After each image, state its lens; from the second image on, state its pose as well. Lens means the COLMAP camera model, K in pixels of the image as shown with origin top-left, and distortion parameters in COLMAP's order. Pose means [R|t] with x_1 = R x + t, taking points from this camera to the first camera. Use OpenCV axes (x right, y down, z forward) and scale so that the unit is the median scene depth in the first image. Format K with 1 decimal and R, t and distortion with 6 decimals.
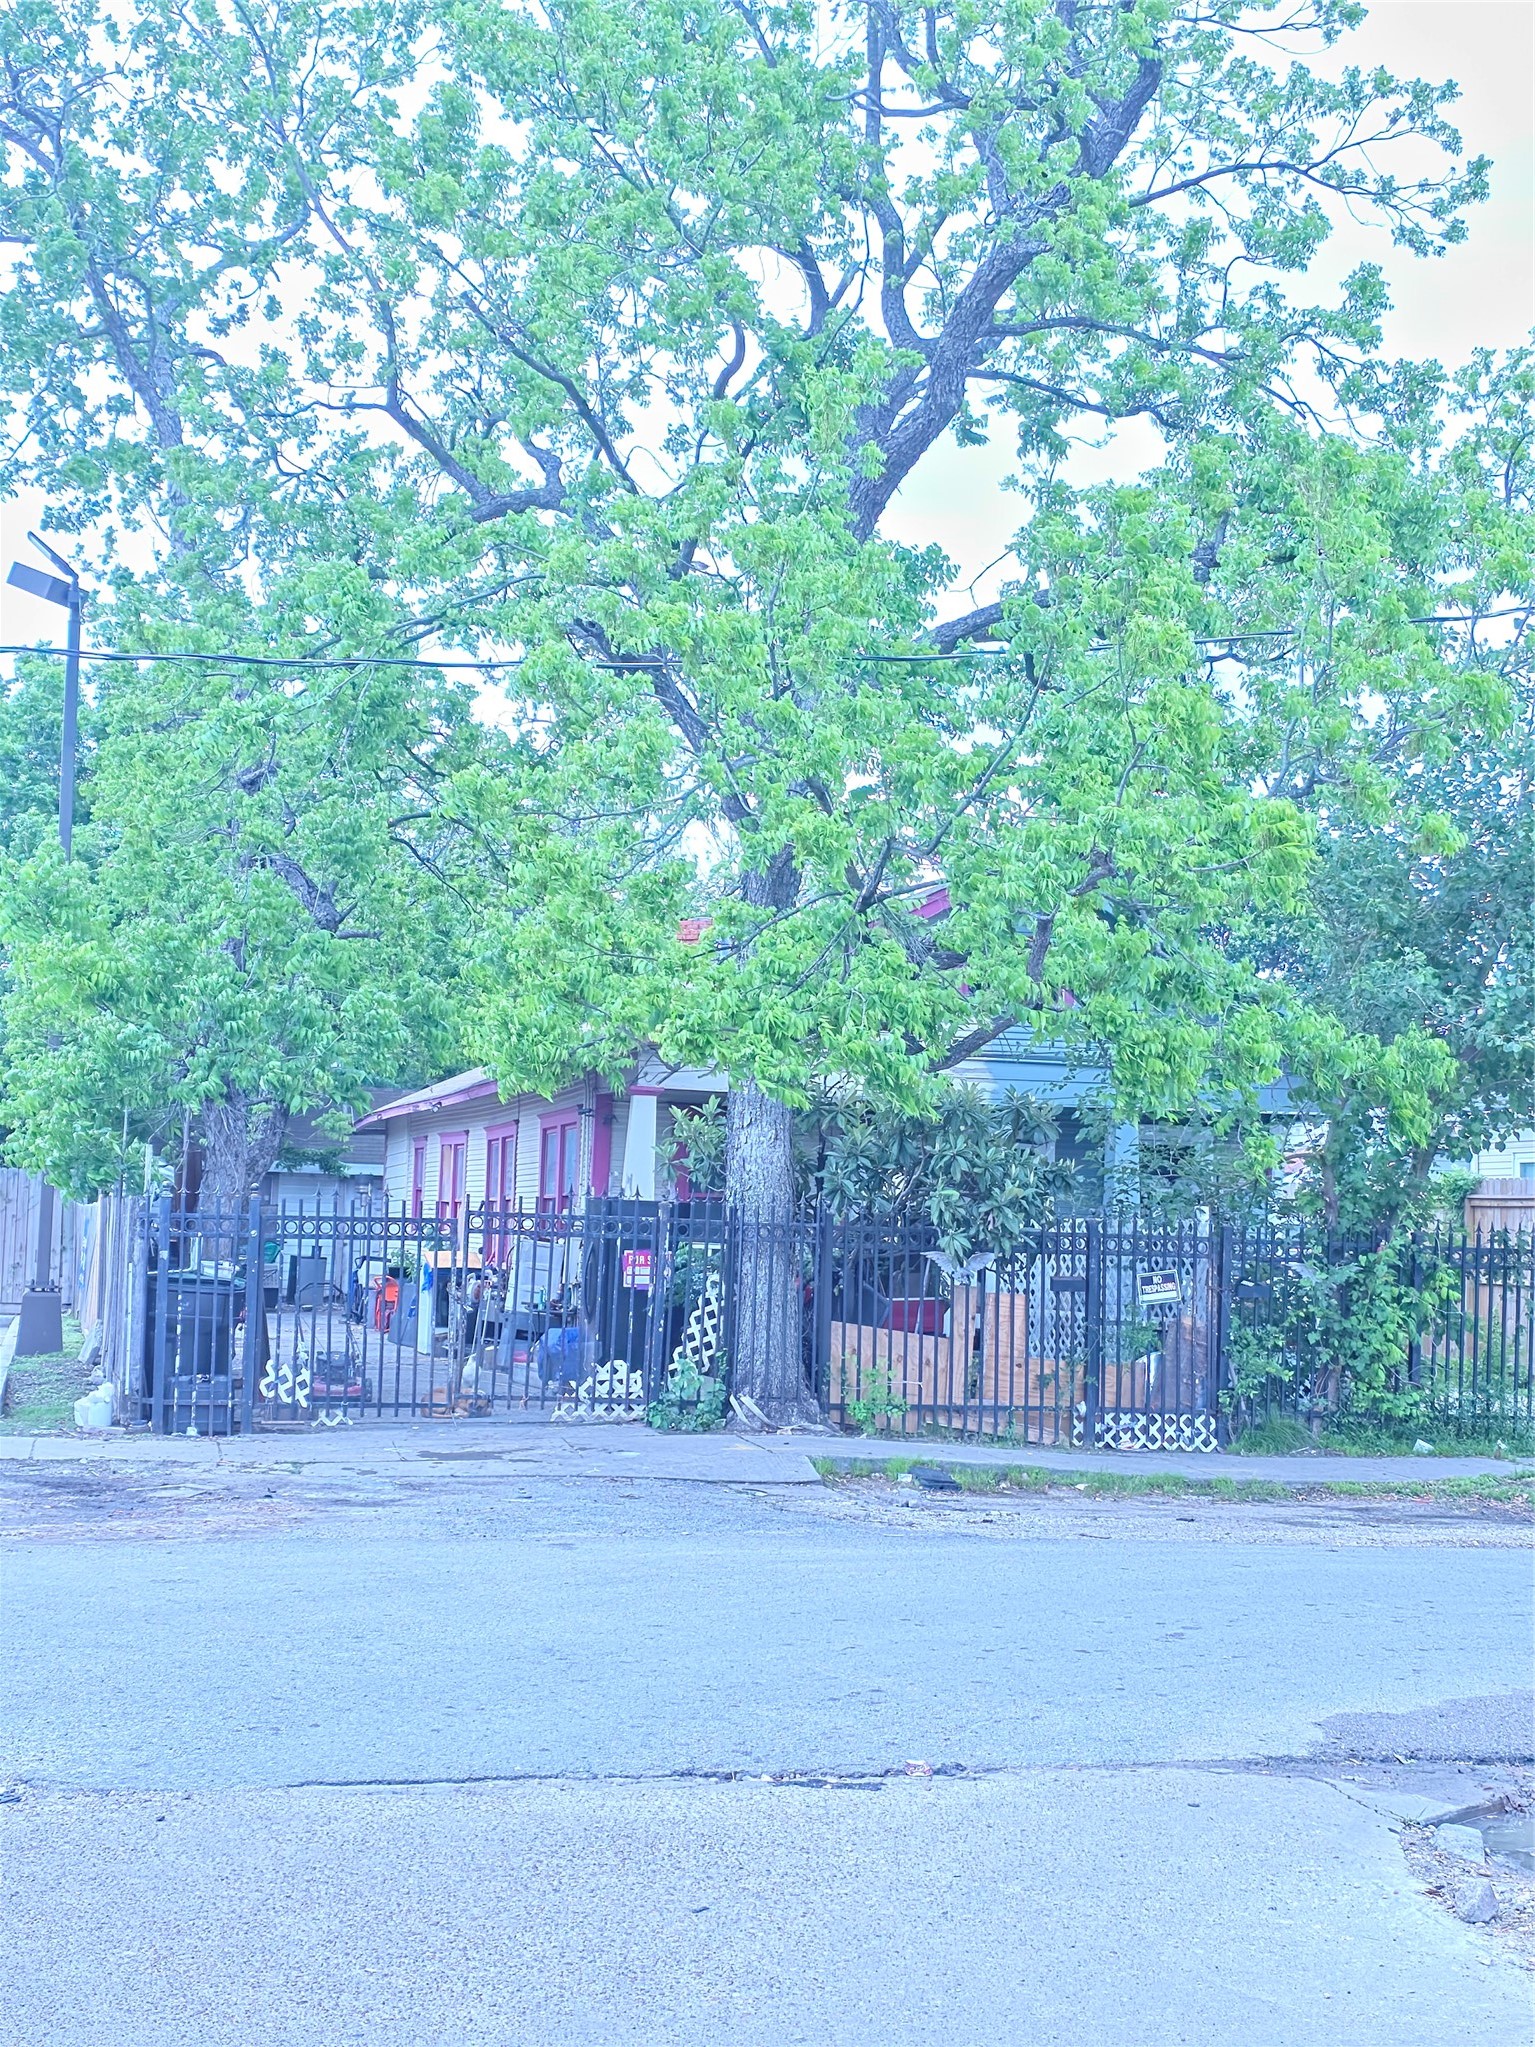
lens RADIAL K [[2700.9, 0, 767.5], [0, 2700.9, 1023.5], [0, 0, 1]] dist [0.210232, -0.026971]
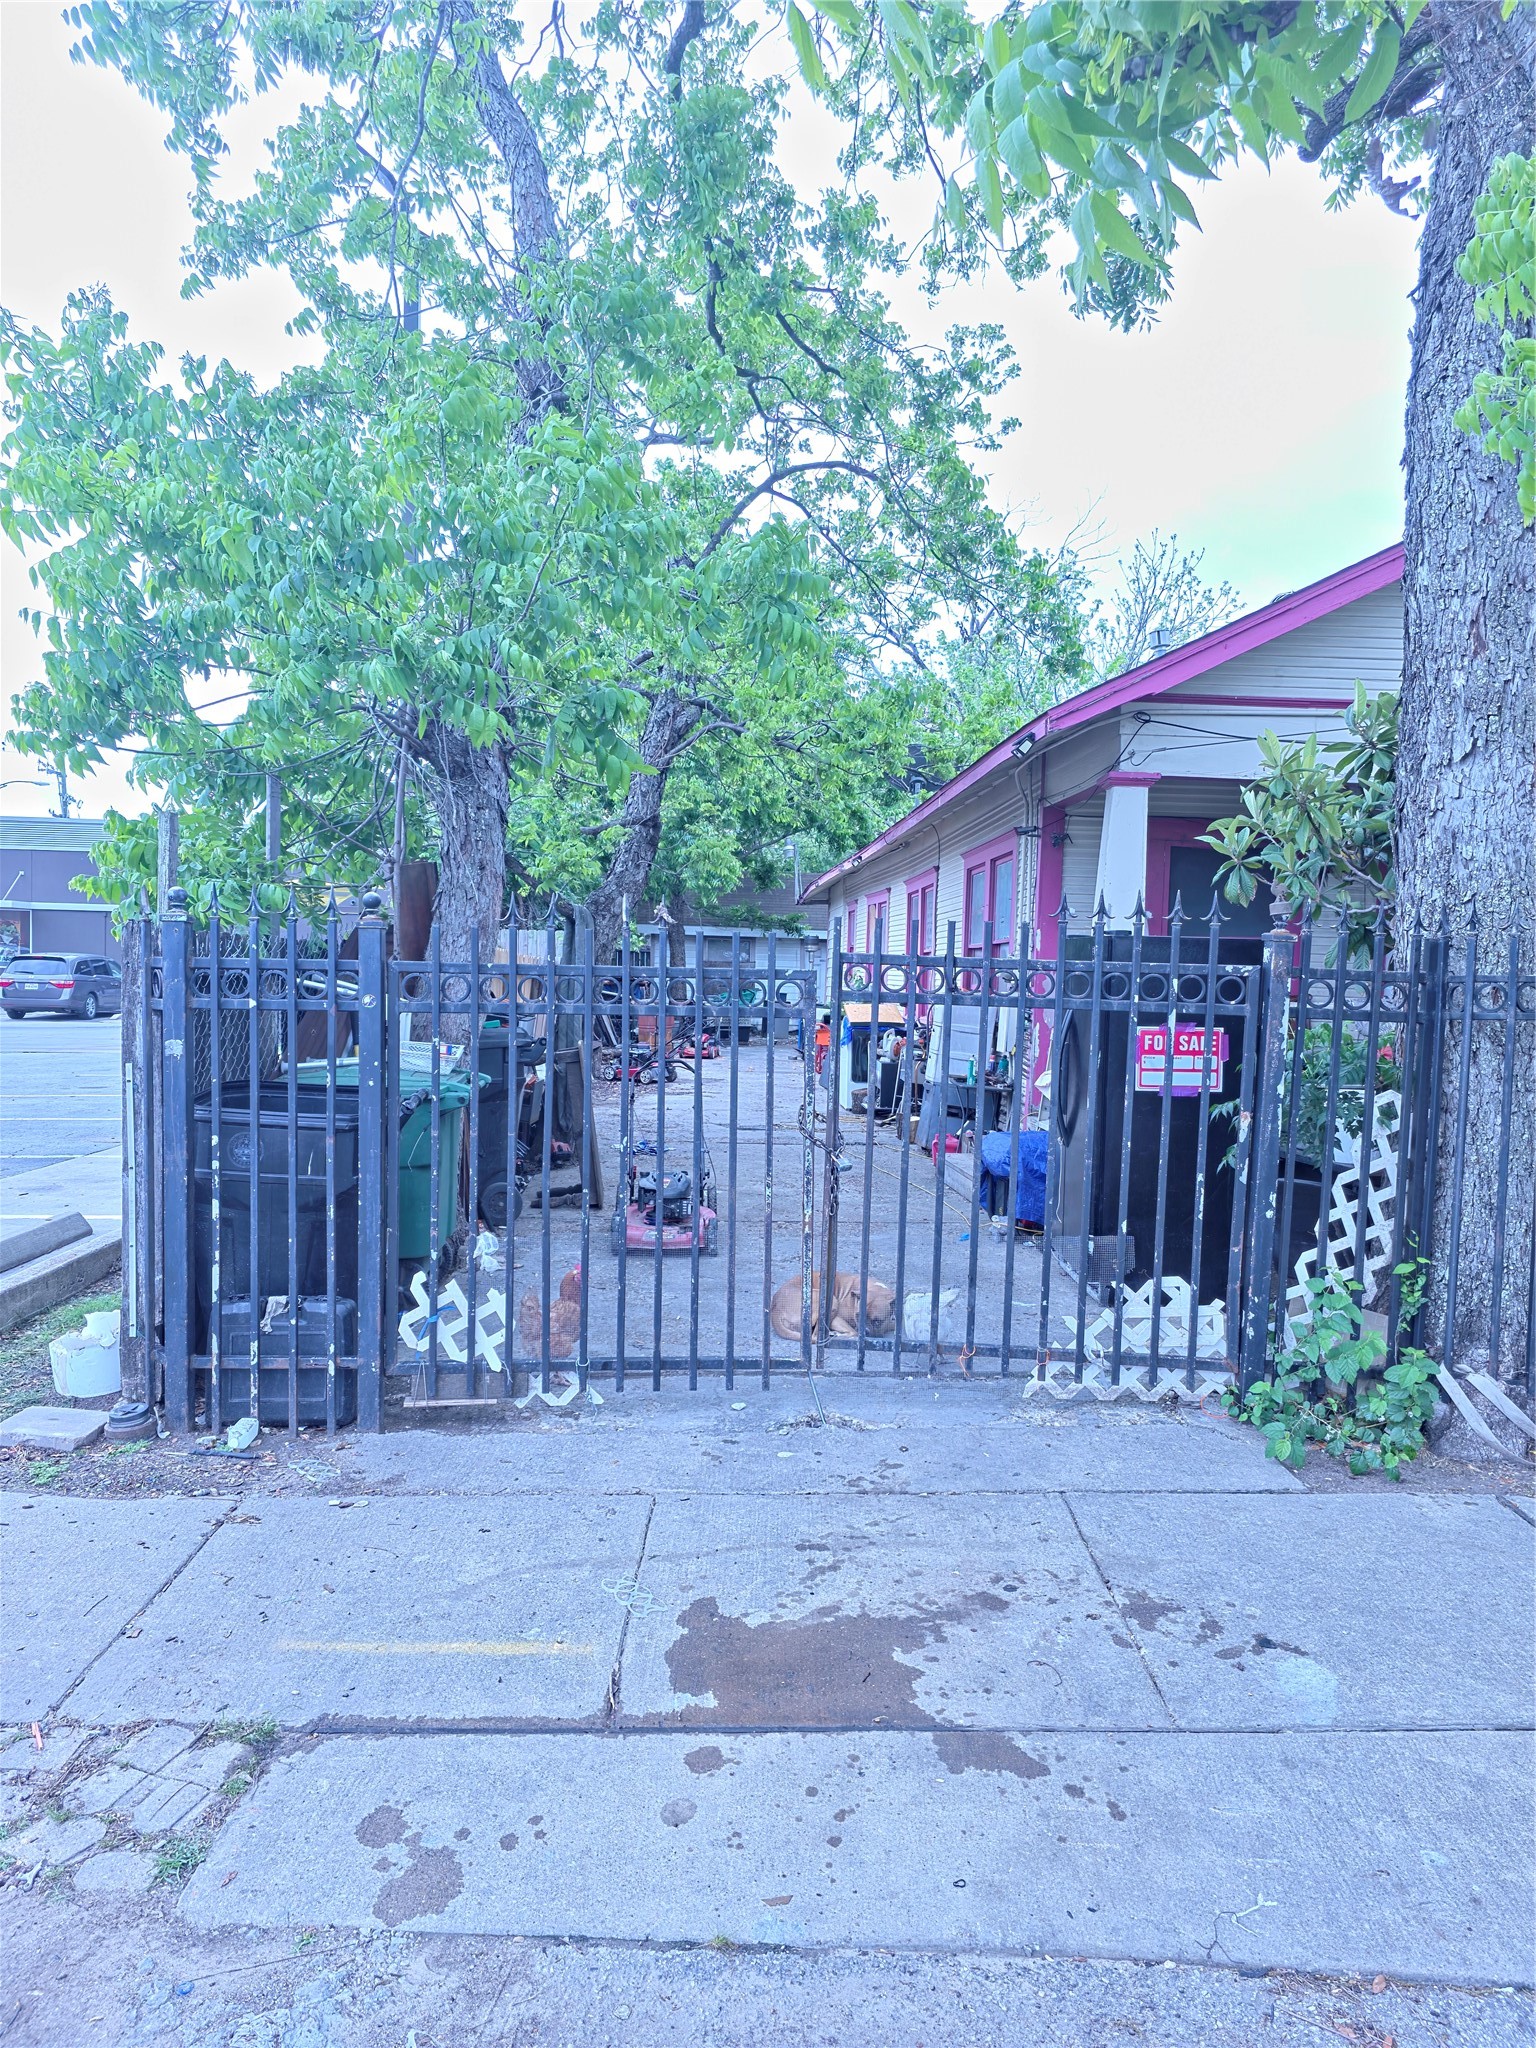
lens RADIAL K [[1345.9, 0, 730.2], [0, 1345.9, 1017.2], [0, 0, 1]] dist [0.148862, -0.000249]
pose [[0.970771, 0.004566, -0.239965, -0.068916], [0.020728, 0.994488, 0.102779, 0.052499], [0.239112, -0.104749, 0.965325, 0.729596]]
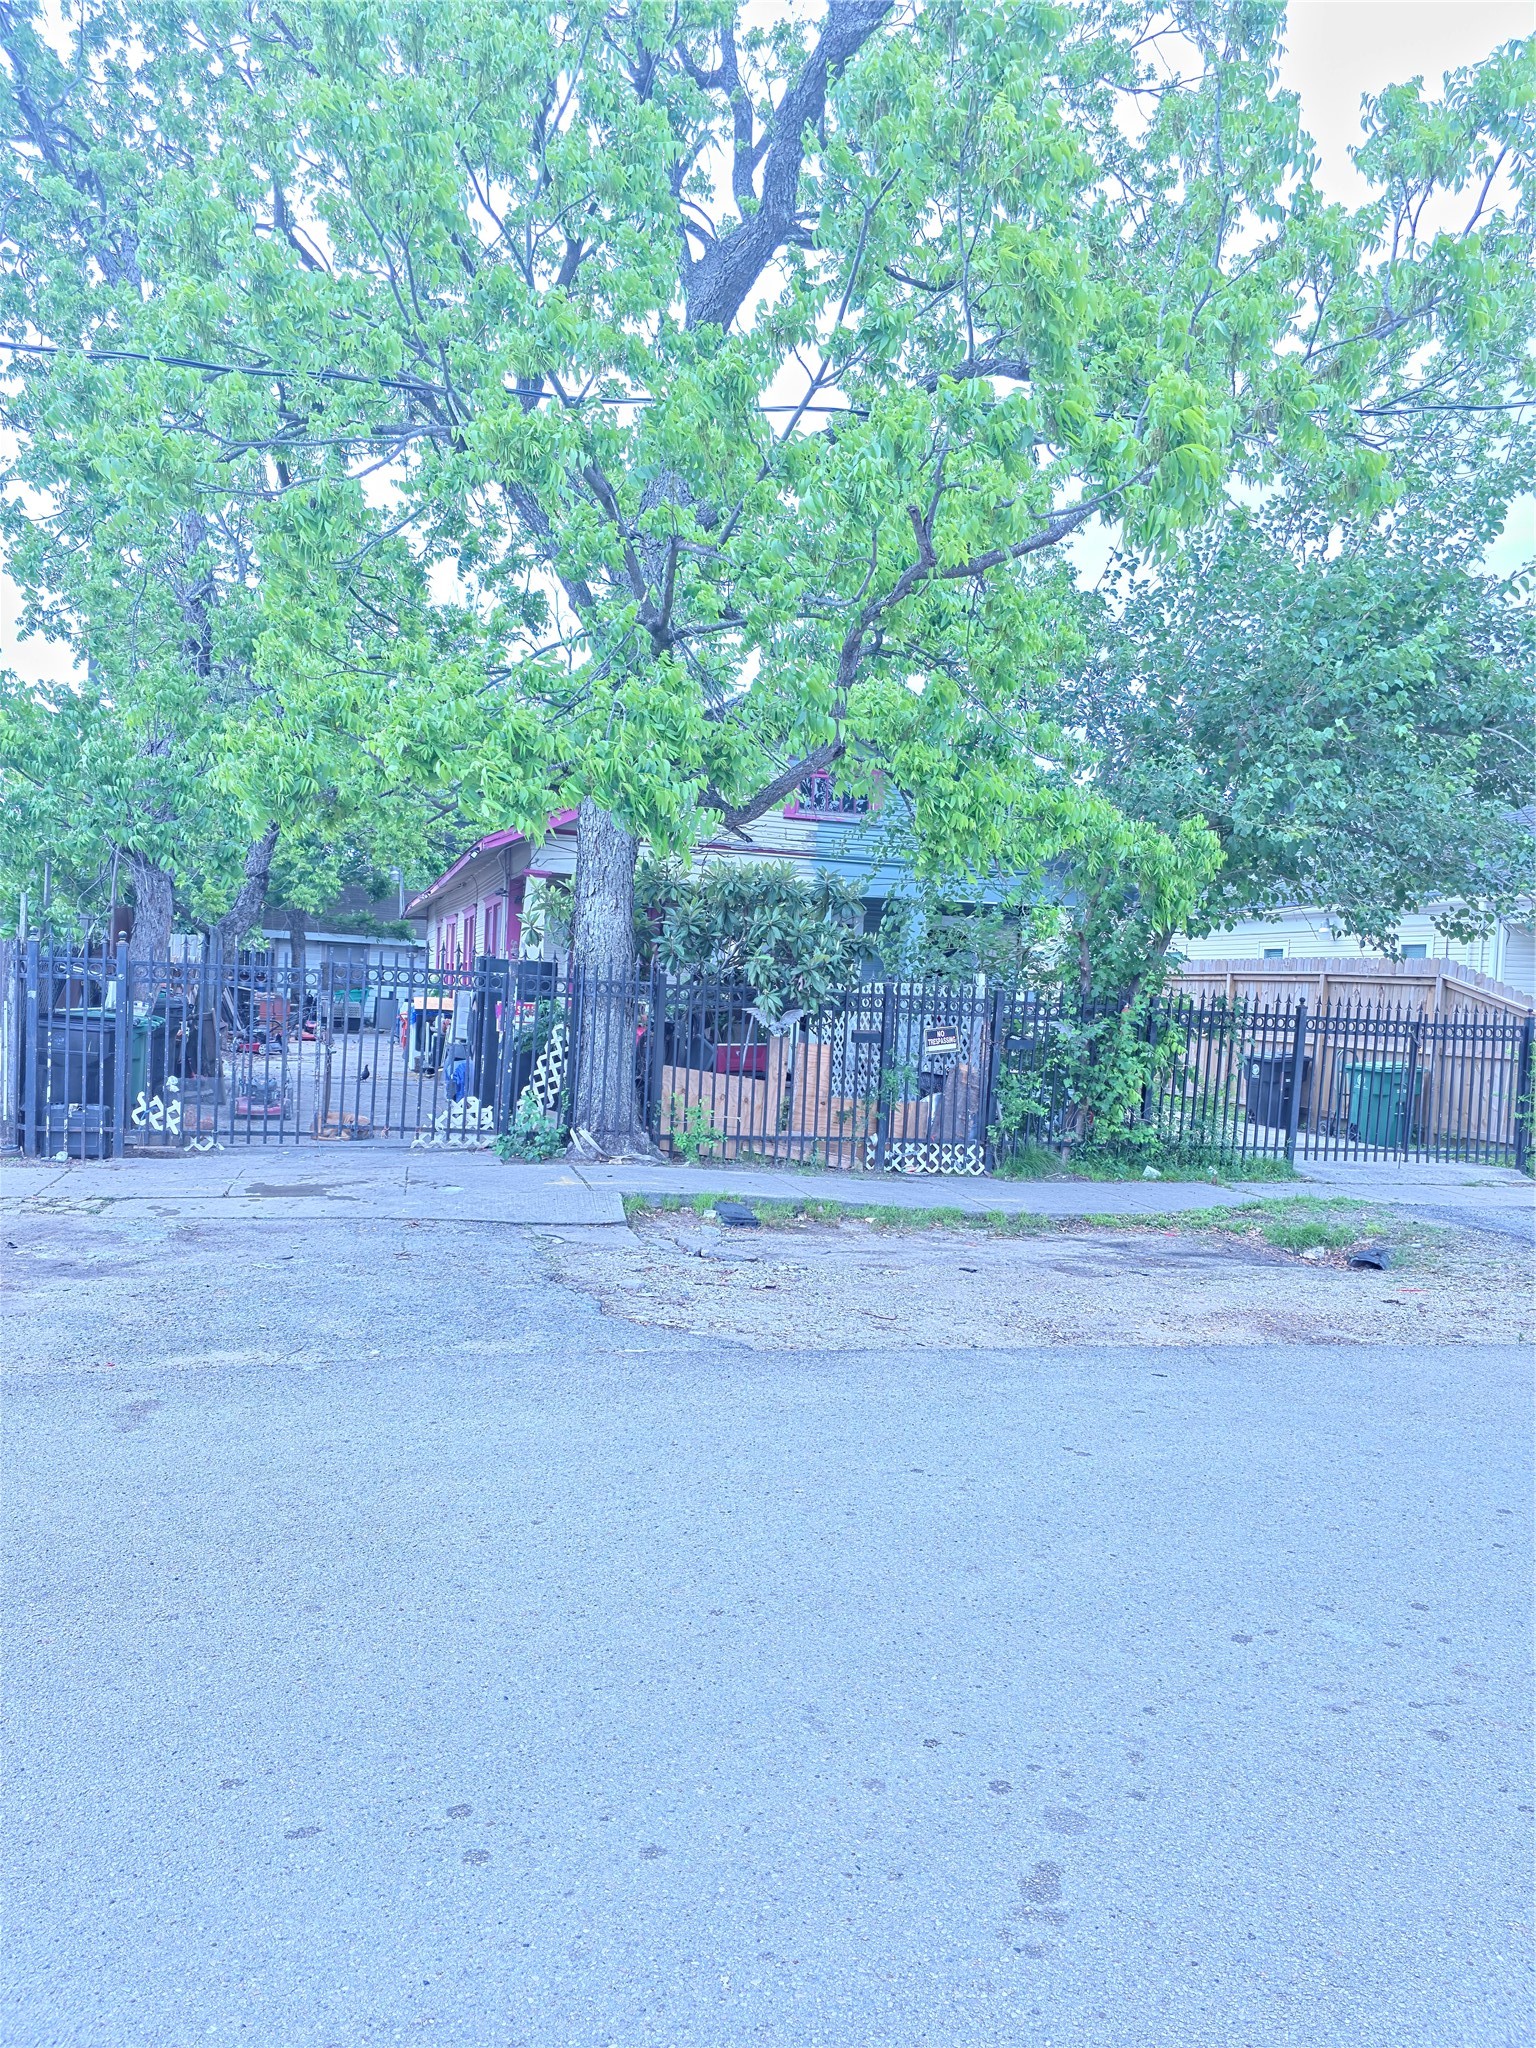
lens RADIAL K [[1386.6, 0, 727.2], [0, 1386.6, 1021.1], [0, 0, 1]] dist [0.080101, -0.001751]
pose [[0.999787, 0.020270, 0.003976, 0.047929], [-0.020565, 0.994818, 0.099570, 0.030394], [-0.001937, -0.099631, 0.995023, 0.401414]]
